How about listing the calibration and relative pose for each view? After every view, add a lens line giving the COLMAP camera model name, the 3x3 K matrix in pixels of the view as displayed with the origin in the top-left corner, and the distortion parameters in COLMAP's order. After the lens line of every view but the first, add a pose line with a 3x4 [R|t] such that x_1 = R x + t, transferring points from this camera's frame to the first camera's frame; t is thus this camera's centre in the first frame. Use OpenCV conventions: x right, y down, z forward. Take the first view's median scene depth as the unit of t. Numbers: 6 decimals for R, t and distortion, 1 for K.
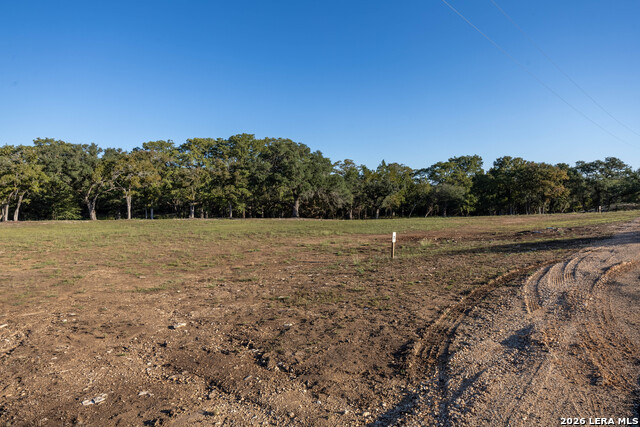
lens RADIAL K [[349.9, 0, 320.0], [0, 349.9, 213.5], [0, 0, 1]] dist [0.006306, 0.000460]
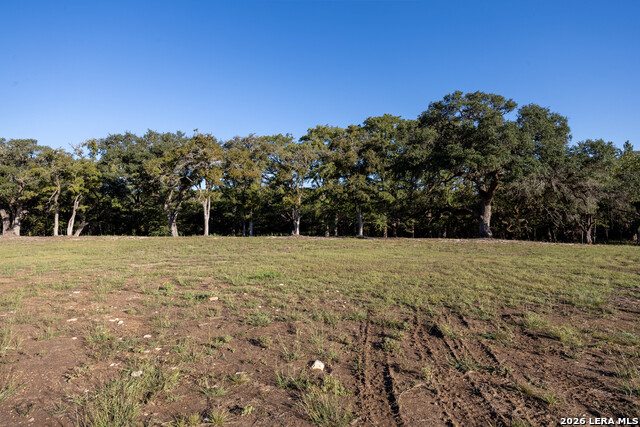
lens RADIAL K [[349.9, 0, 320.0], [0, 349.9, 213.5], [0, 0, 1]] dist [0.006306, 0.000460]
pose [[0.918896, -0.011602, -0.394329, -0.090831], [-0.012038, 0.998277, -0.057423, 0.008735], [0.394316, 0.057512, 0.917174, 0.446637]]
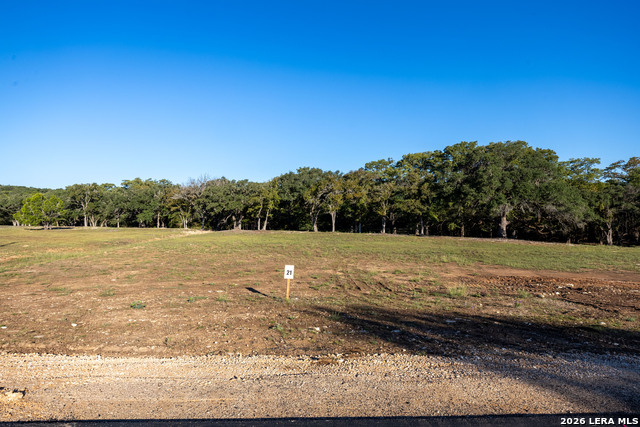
lens RADIAL K [[349.9, 0, 320.0], [0, 349.9, 213.5], [0, 0, 1]] dist [0.006306, 0.000460]
pose [[0.730580, 0.001338, -0.682826, 0.179887], [-0.029681, 0.999115, -0.029799, -0.007830], [0.682182, 0.042037, 0.729973, 0.127592]]
